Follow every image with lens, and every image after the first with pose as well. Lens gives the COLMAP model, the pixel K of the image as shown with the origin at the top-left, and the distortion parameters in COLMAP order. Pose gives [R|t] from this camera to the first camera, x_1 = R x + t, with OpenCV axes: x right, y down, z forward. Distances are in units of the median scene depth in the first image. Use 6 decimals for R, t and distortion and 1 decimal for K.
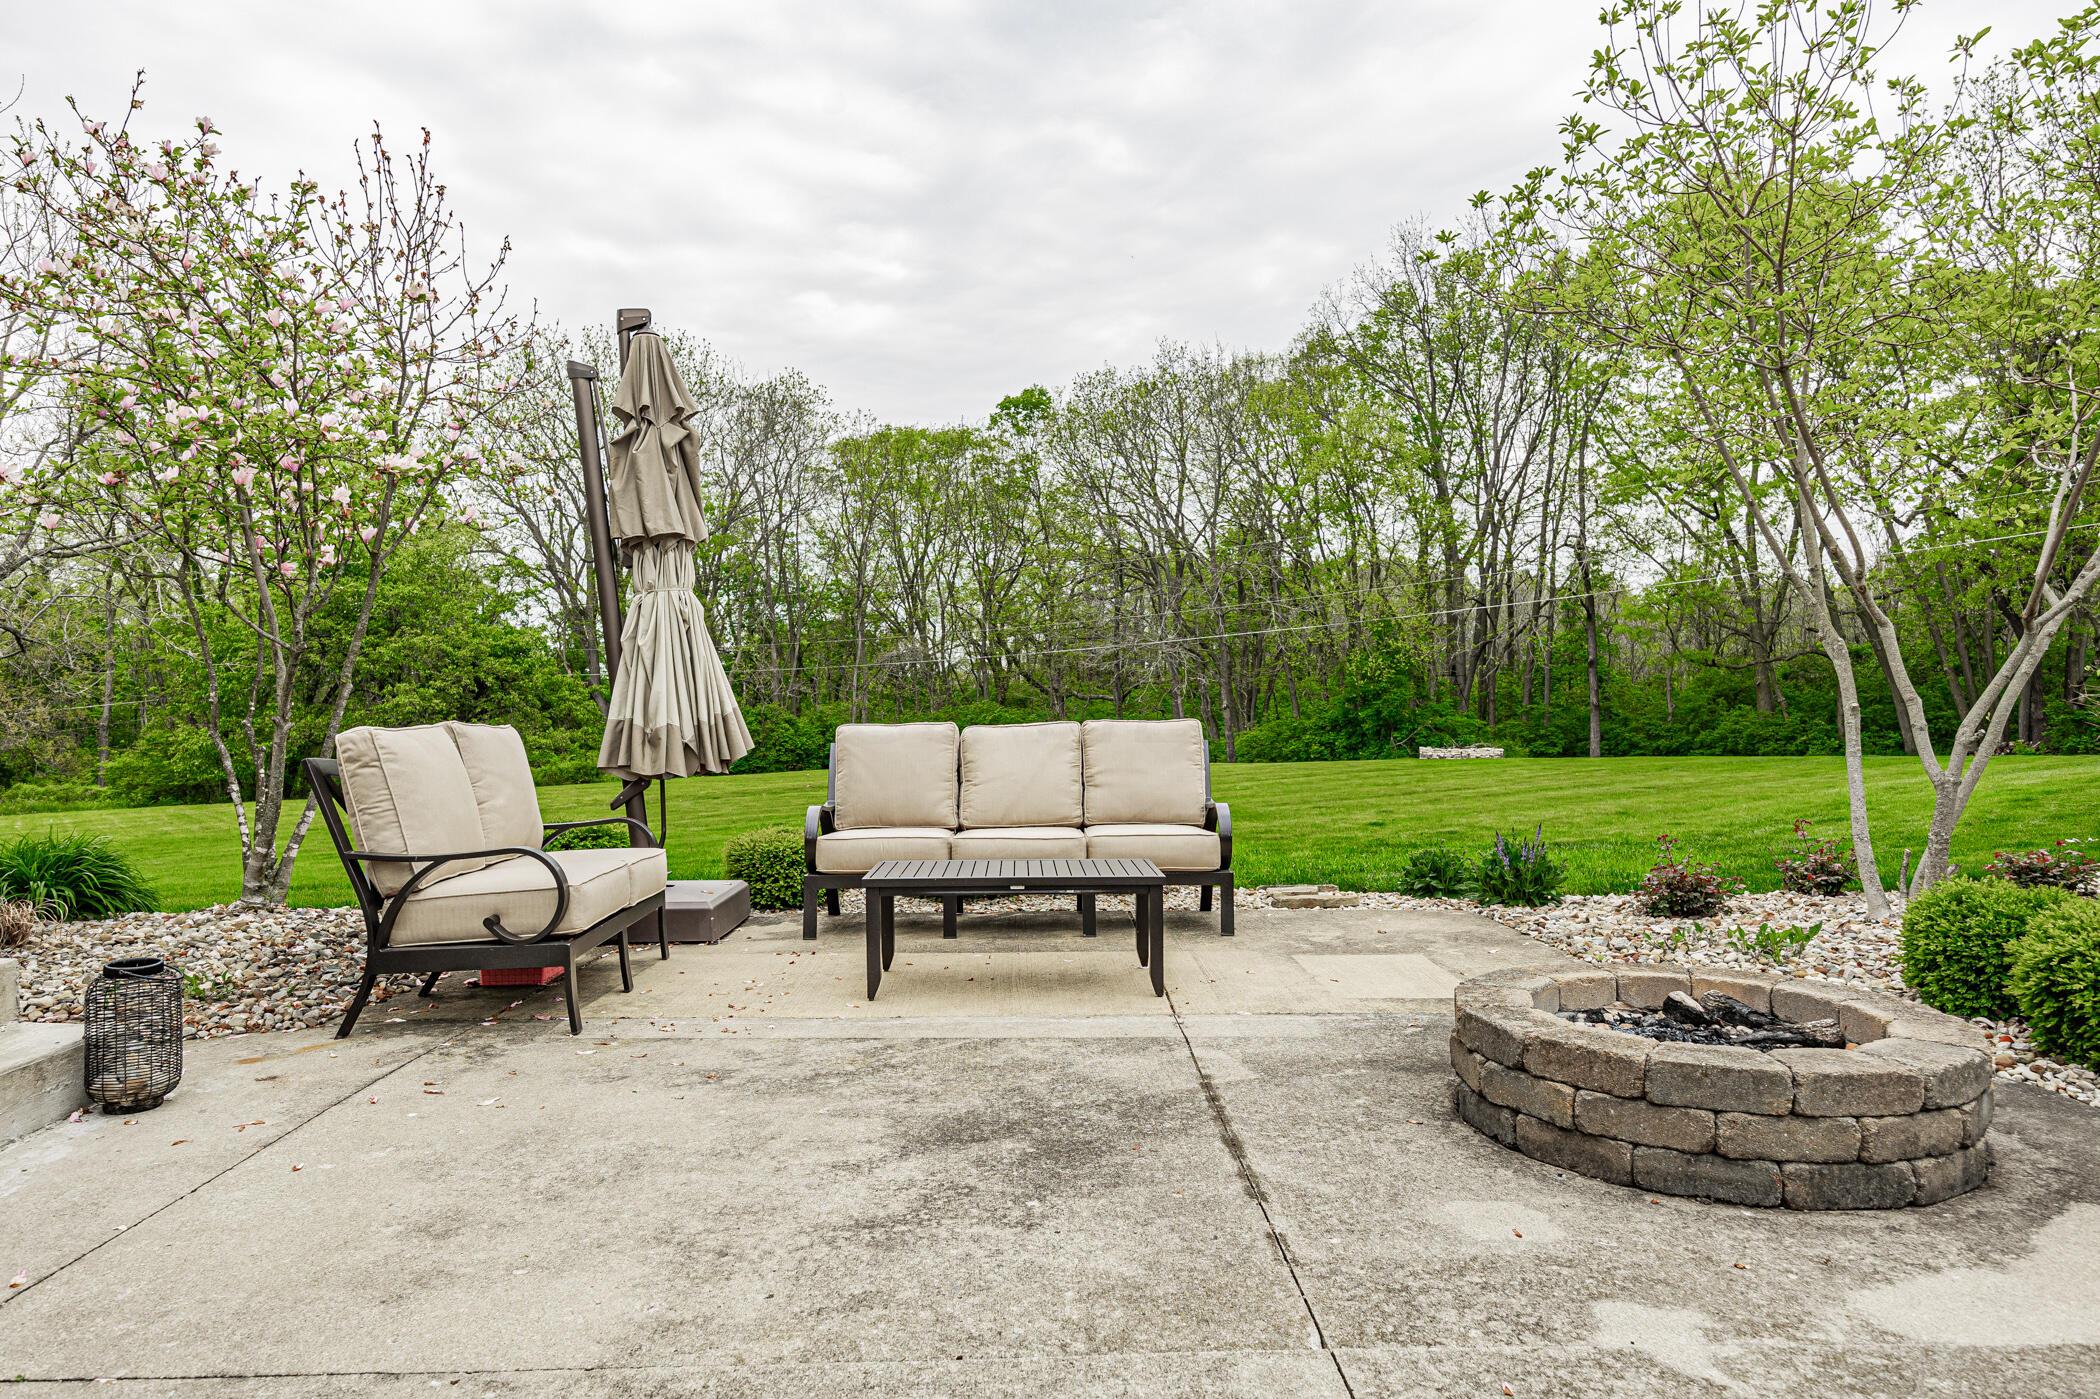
lens RADIAL K [[1302.3, 0, 1047.2], [0, 1302.3, 699.7], [0, 0, 1]] dist [-0.008316, -0.000522]
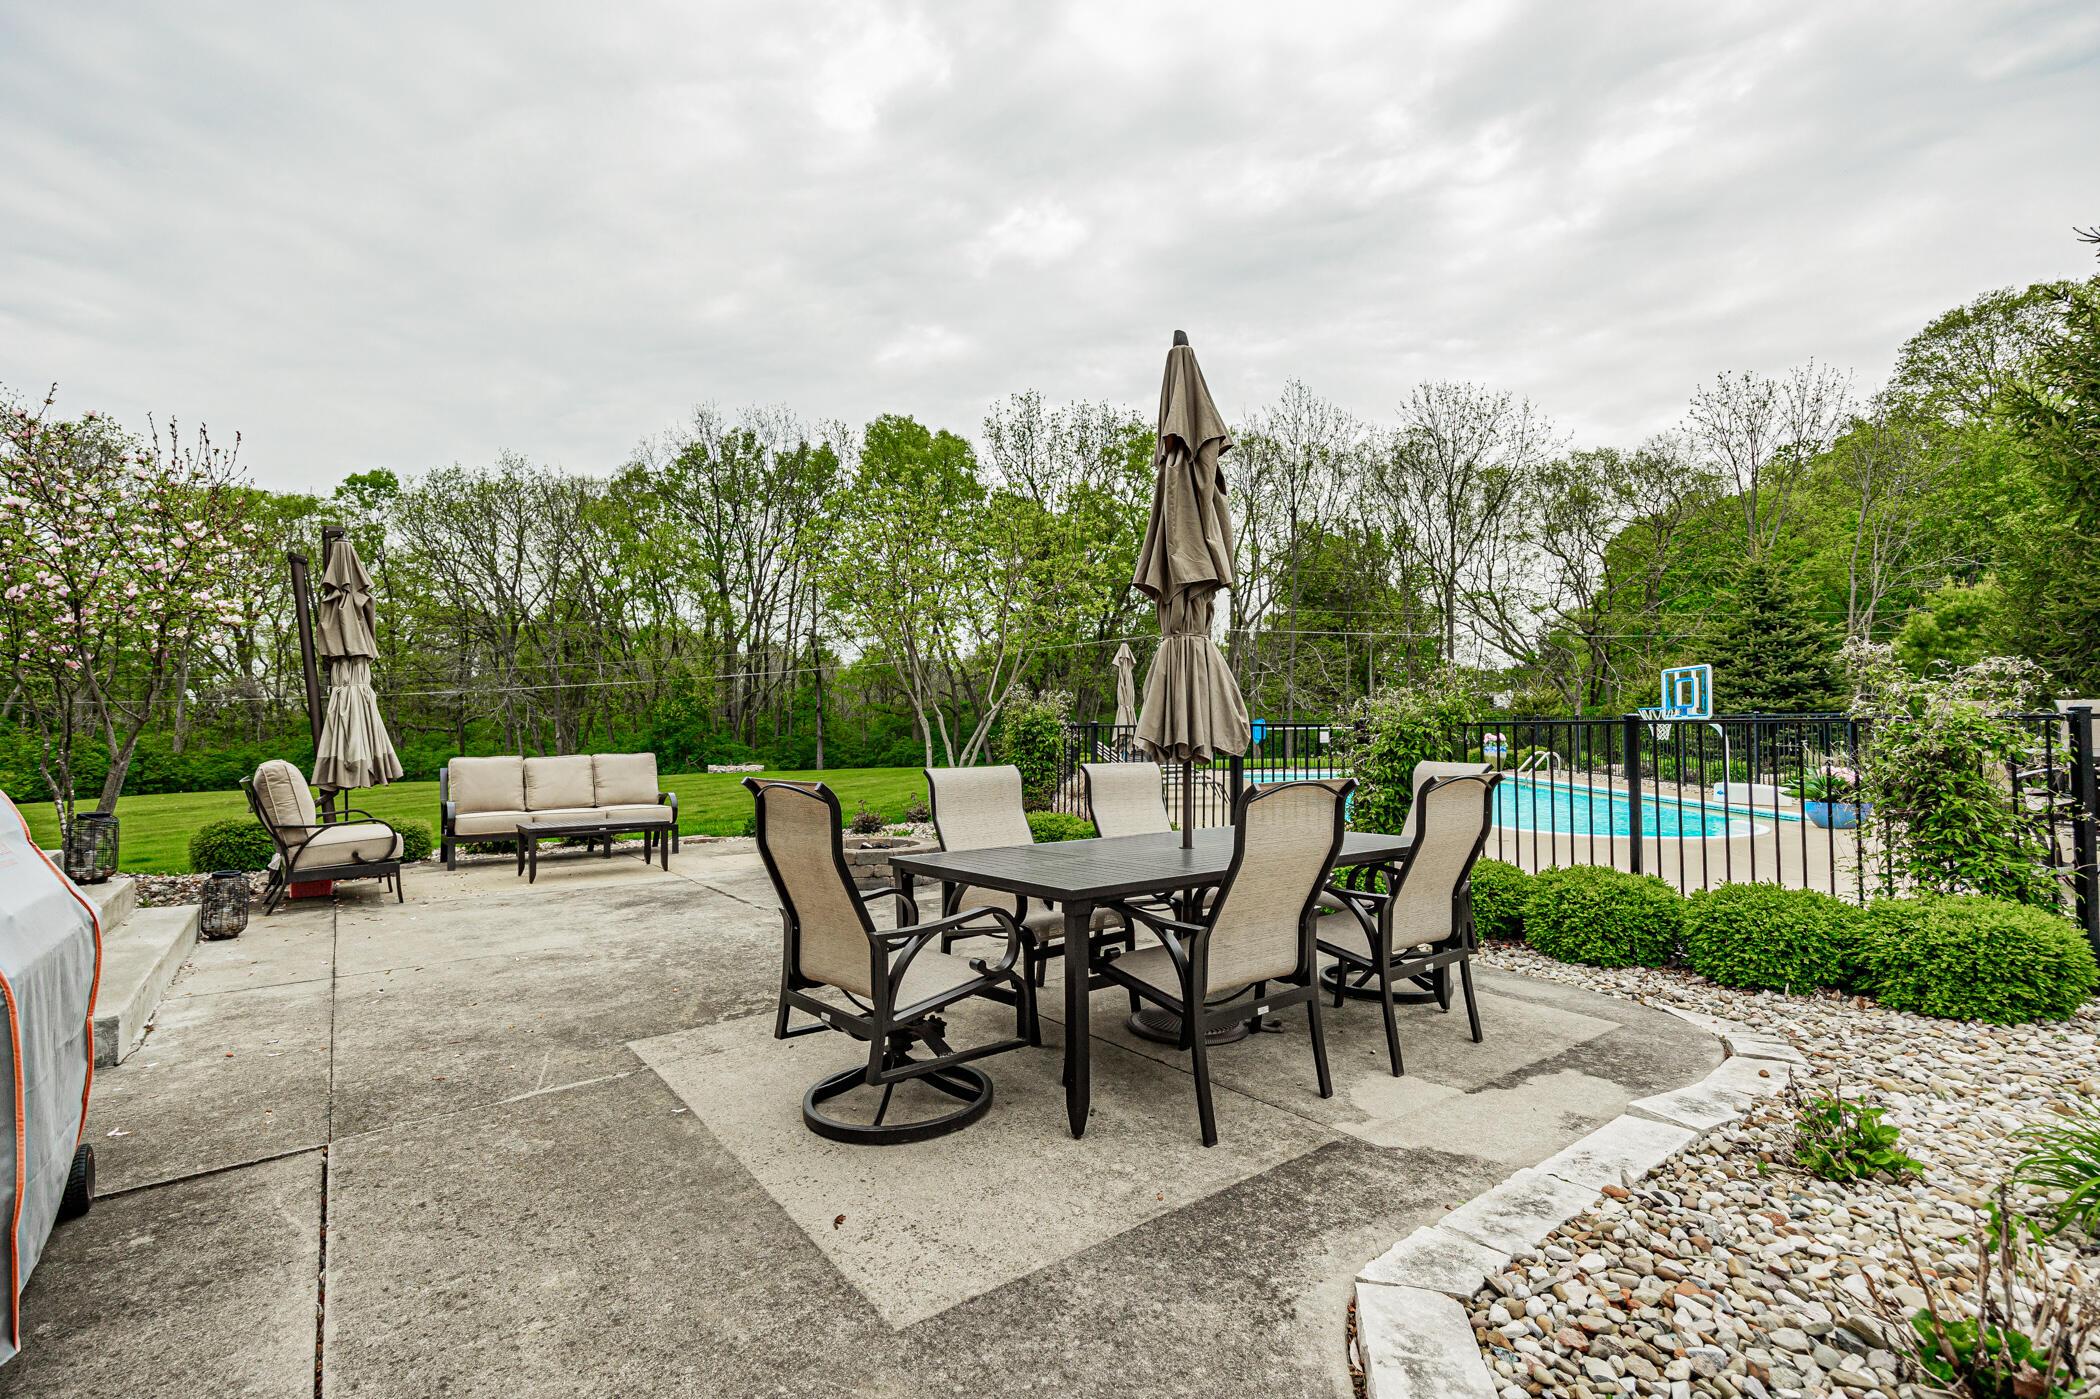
lens RADIAL K [[948.7, 0, 1052.3], [0, 948.7, 693.8], [0, 0, 1]] dist [-0.016444, 0.000306]
pose [[0.800708, 0.027673, 0.598415, -0.034641], [-0.004931, 0.999203, -0.039609, -0.002901], [-0.599034, 0.028765, 0.800207, -0.072631]]
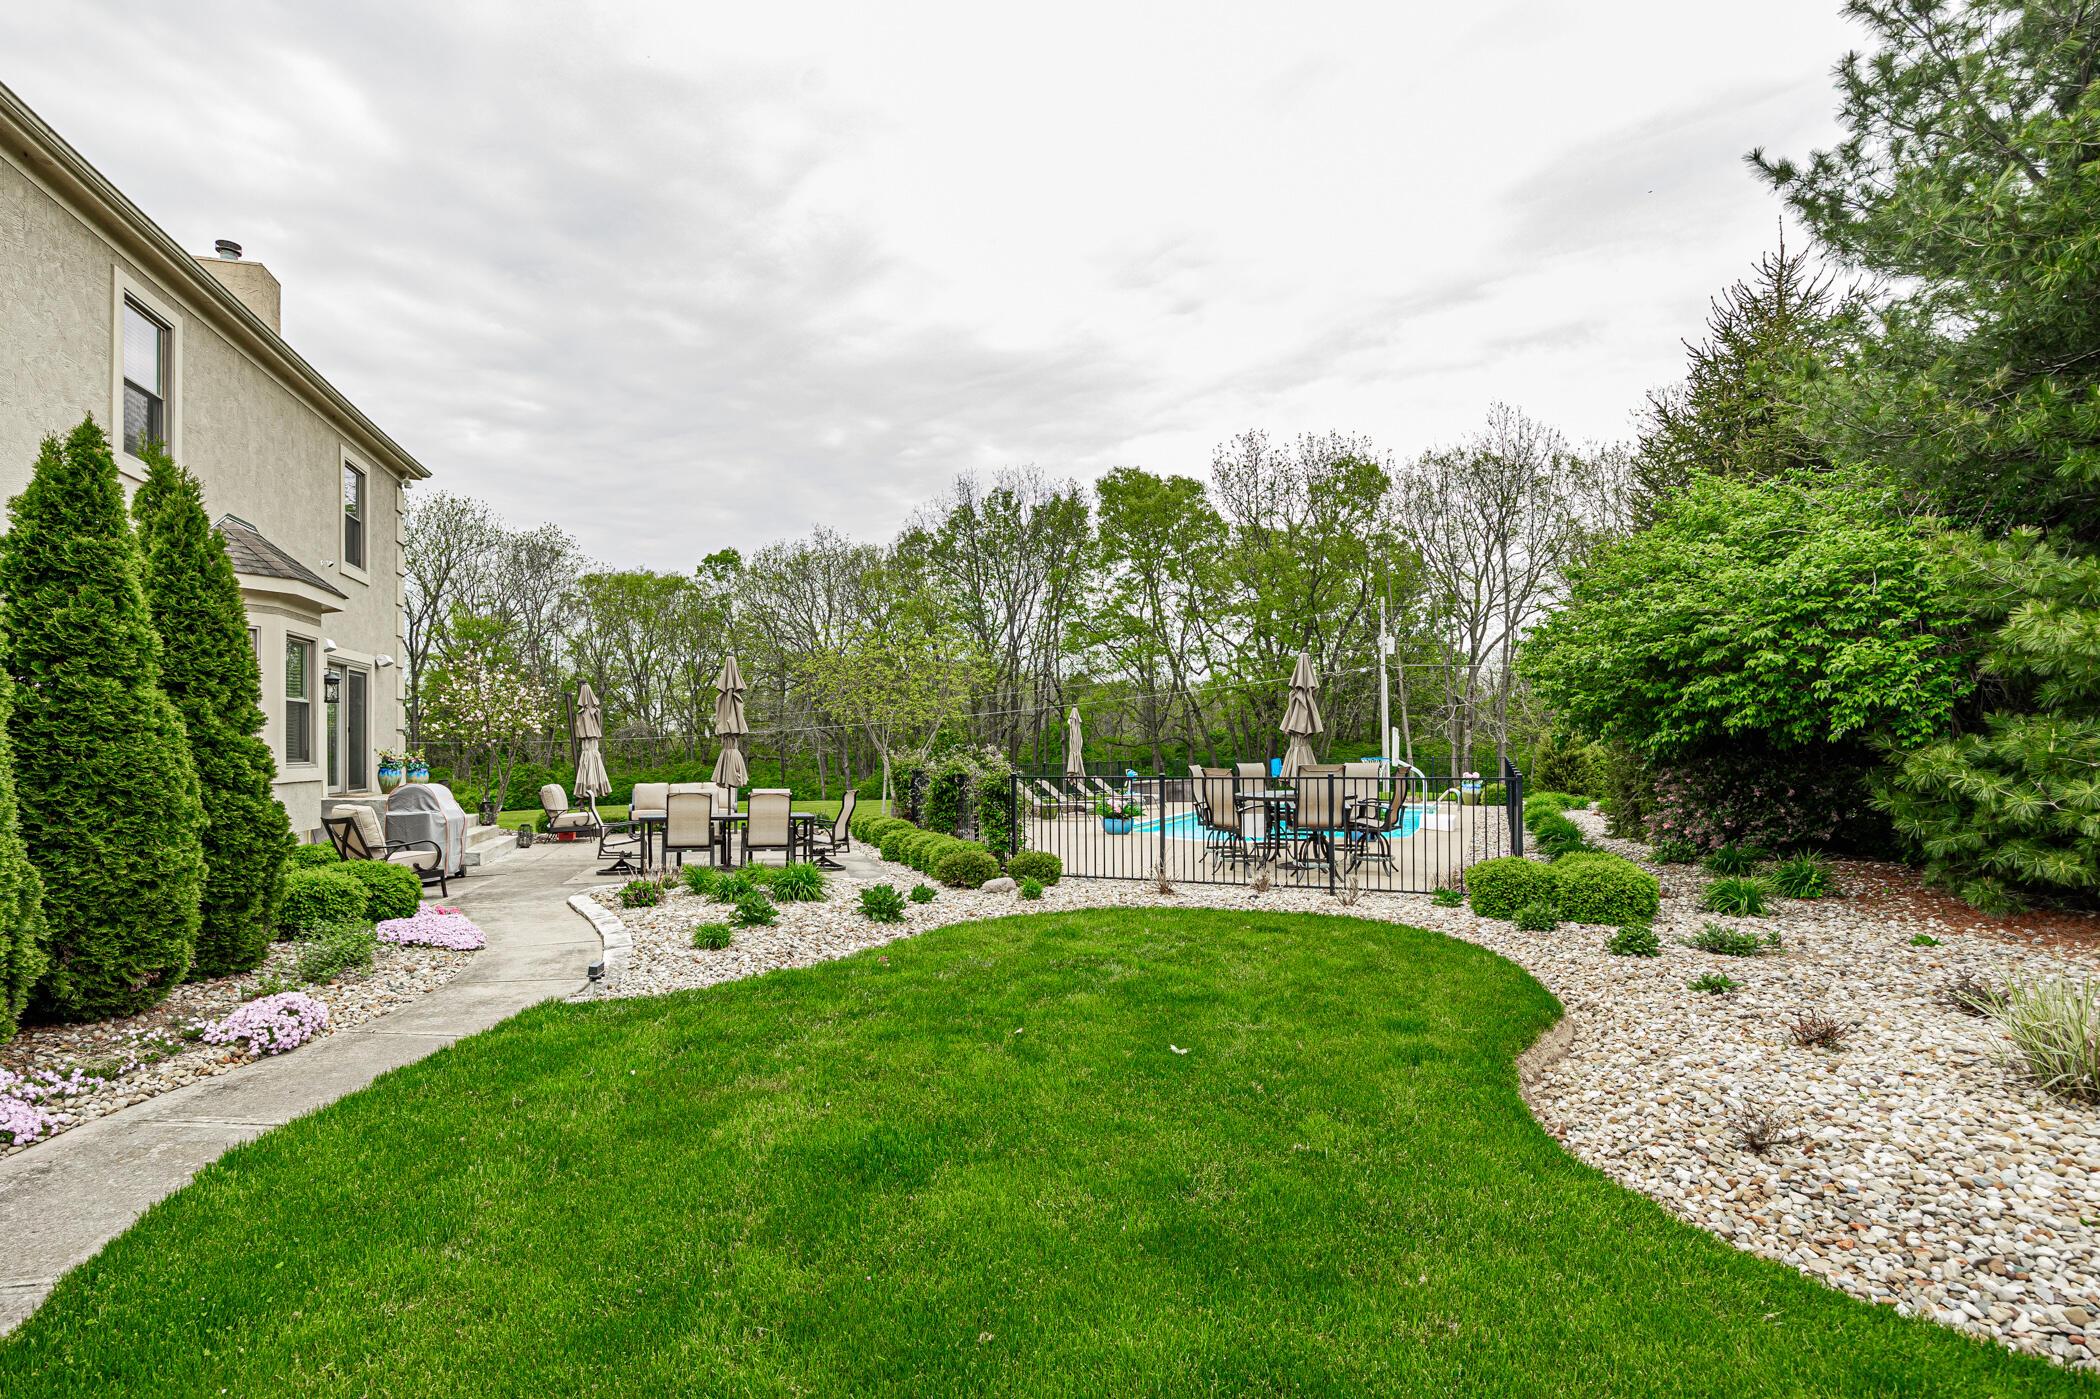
lens RADIAL K [[1035.8, 0, 1034.7], [0, 1035.8, 750.8], [0, 0, 1]] dist [0.001396, 0.000047]
pose [[0.964477, 0.009691, 0.263991, 0.020934], [-0.008535, 0.999948, -0.005525, -0.008832], [-0.264031, 0.003075, 0.964509, -0.281352]]
